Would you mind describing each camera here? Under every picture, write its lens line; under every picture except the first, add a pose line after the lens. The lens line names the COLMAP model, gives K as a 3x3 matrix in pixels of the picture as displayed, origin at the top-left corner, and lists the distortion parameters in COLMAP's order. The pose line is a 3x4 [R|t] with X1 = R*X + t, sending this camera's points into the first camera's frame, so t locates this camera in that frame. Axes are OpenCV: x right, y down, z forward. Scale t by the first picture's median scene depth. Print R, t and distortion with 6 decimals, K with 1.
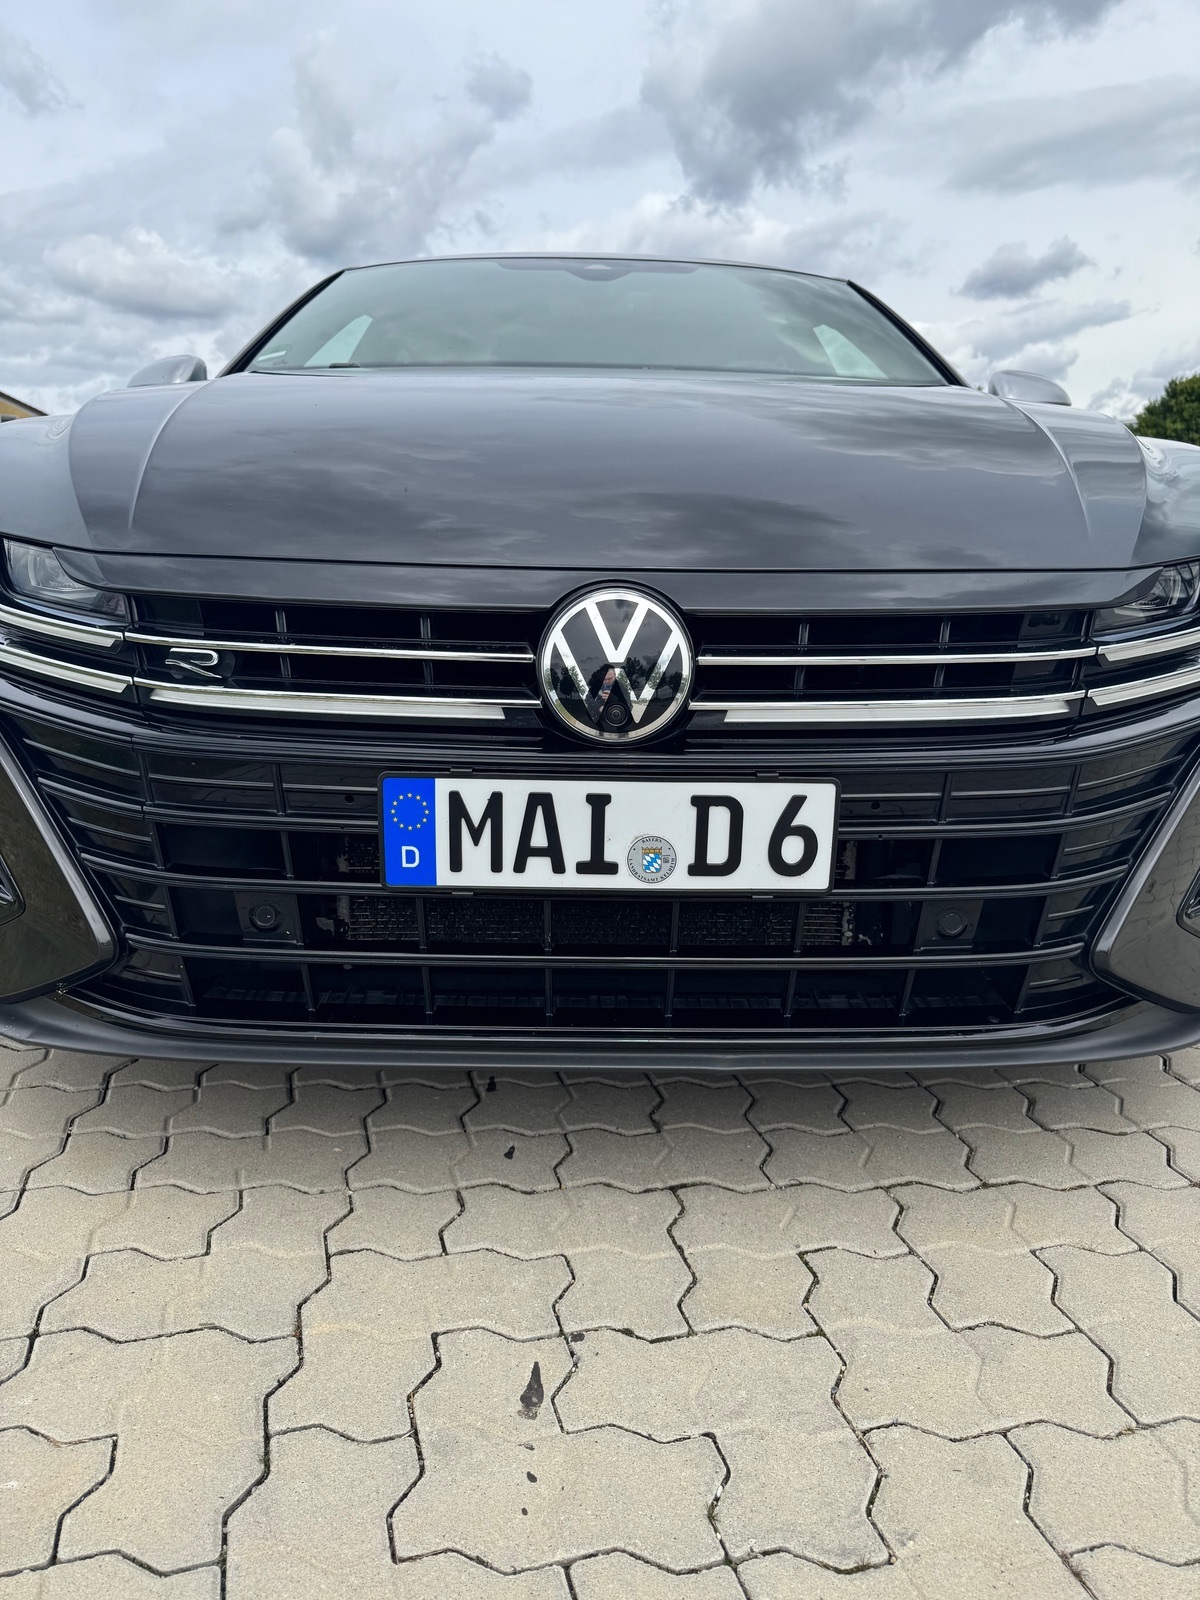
lens RADIAL K [[1108.3, 0, 600.0], [0, 1108.3, 800.0], [0, 0, 1]] dist [0.094389, -0.126064]
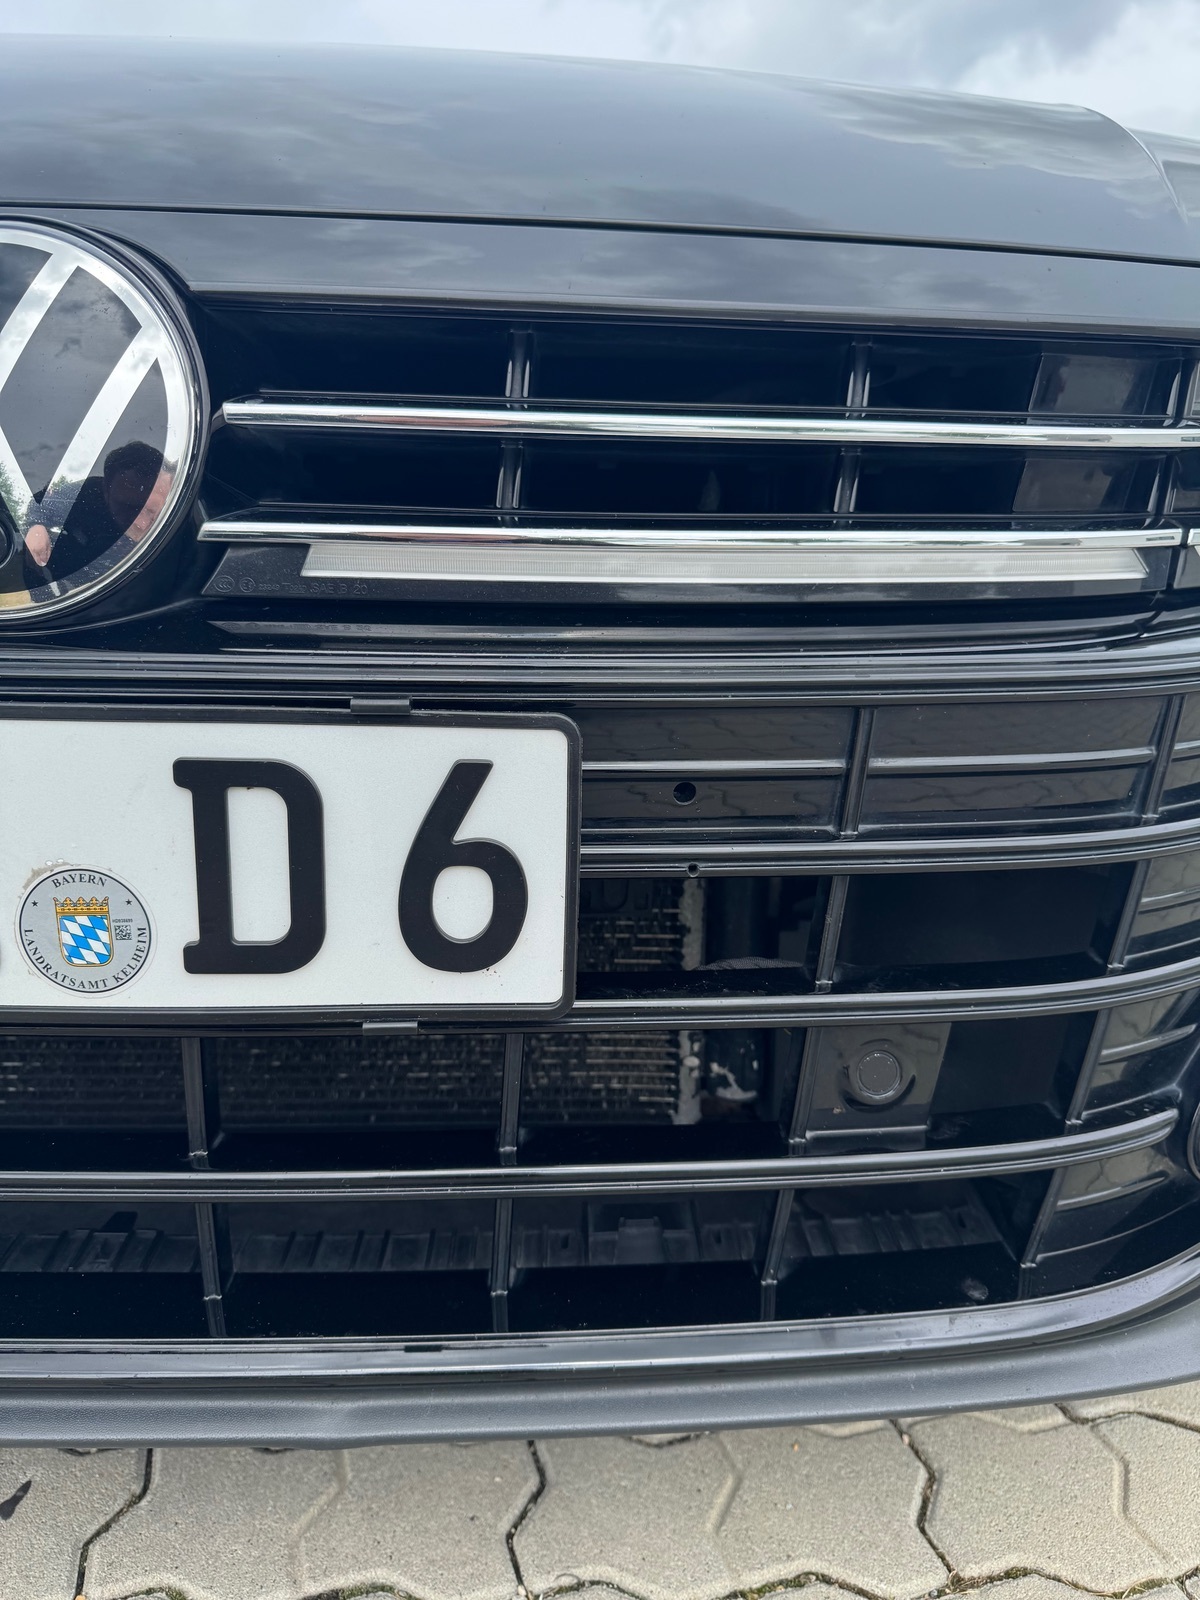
lens RADIAL K [[1108.3, 0, 600.0], [0, 1108.3, 800.0], [0, 0, 1]] dist [0.094389, -0.126064]
pose [[0.999774, 0.002174, 0.021134, 0.210951], [-0.001562, 0.999581, -0.028913, 0.019840], [-0.021188, 0.028874, 0.999358, 0.607757]]
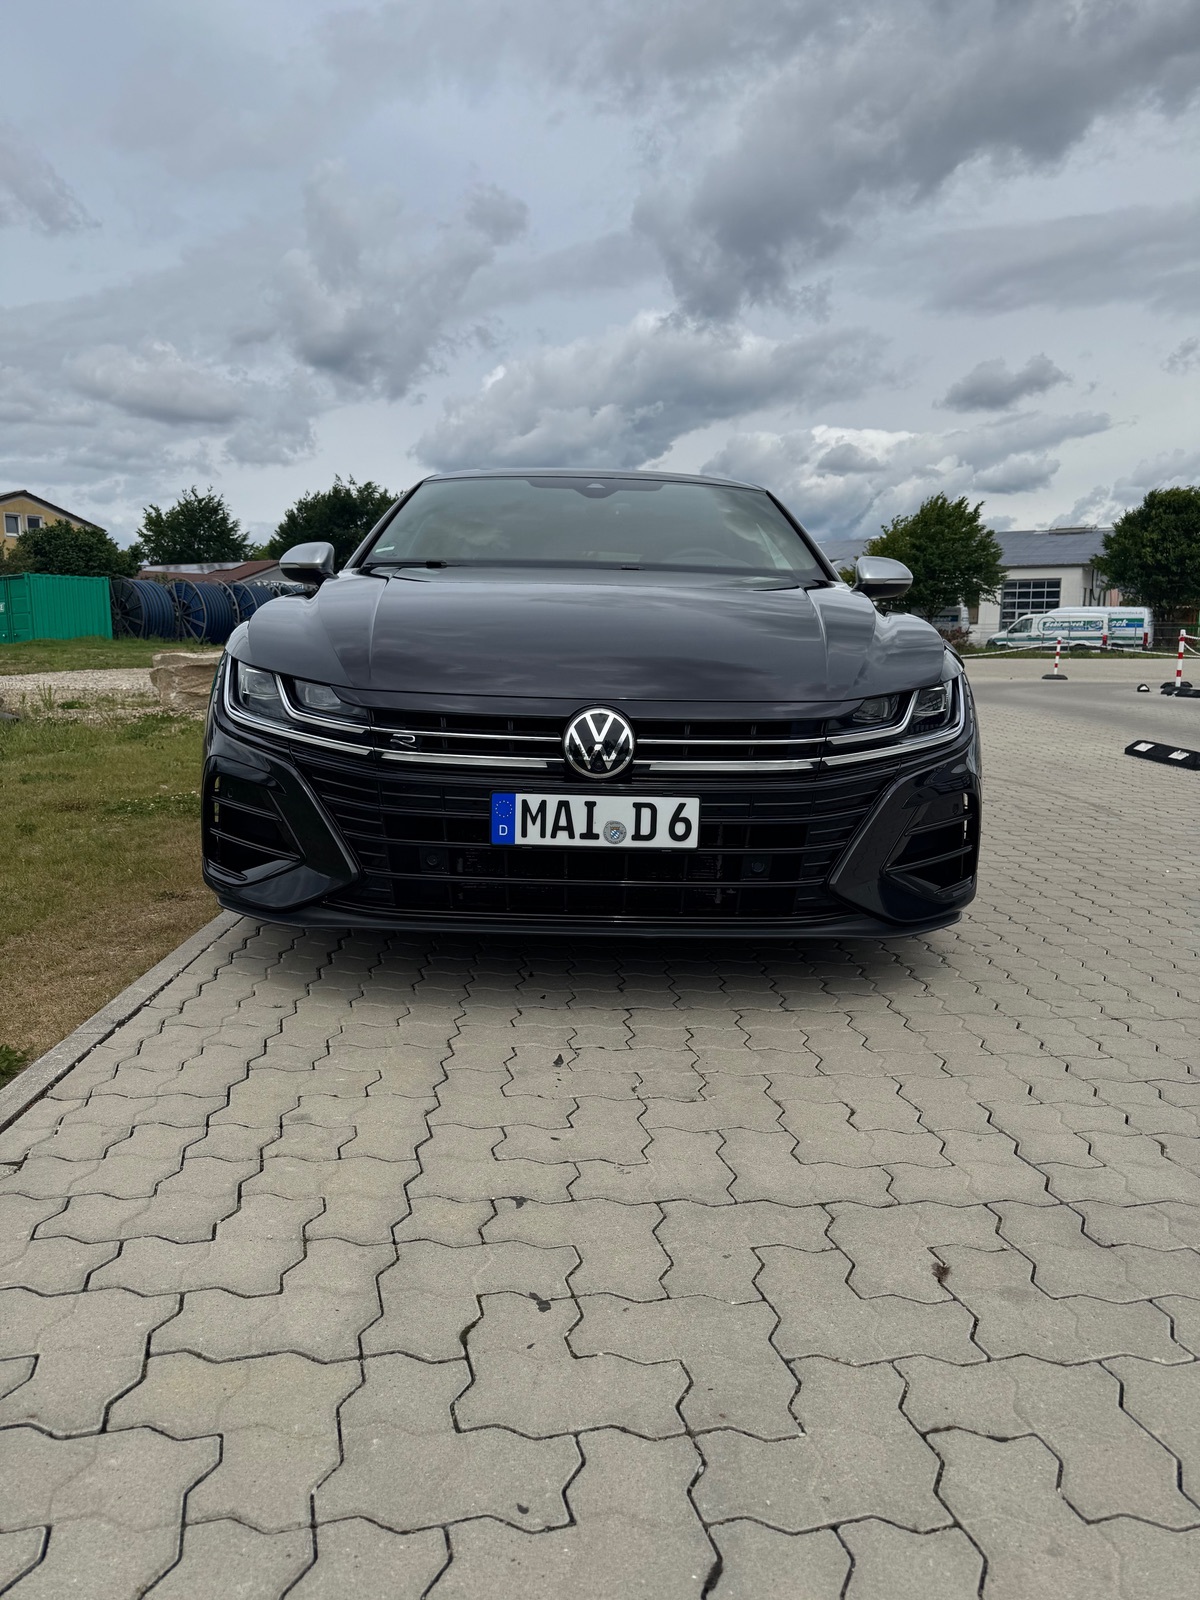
lens RADIAL K [[1108.3, 0, 600.0], [0, 1108.3, 800.0], [0, 0, 1]] dist [0.094389, -0.126064]
pose [[0.999930, 0.007959, 0.008772, -0.001667], [-0.007234, 0.996790, -0.079736, 0.160884], [-0.009379, 0.079667, 0.996777, -1.141469]]
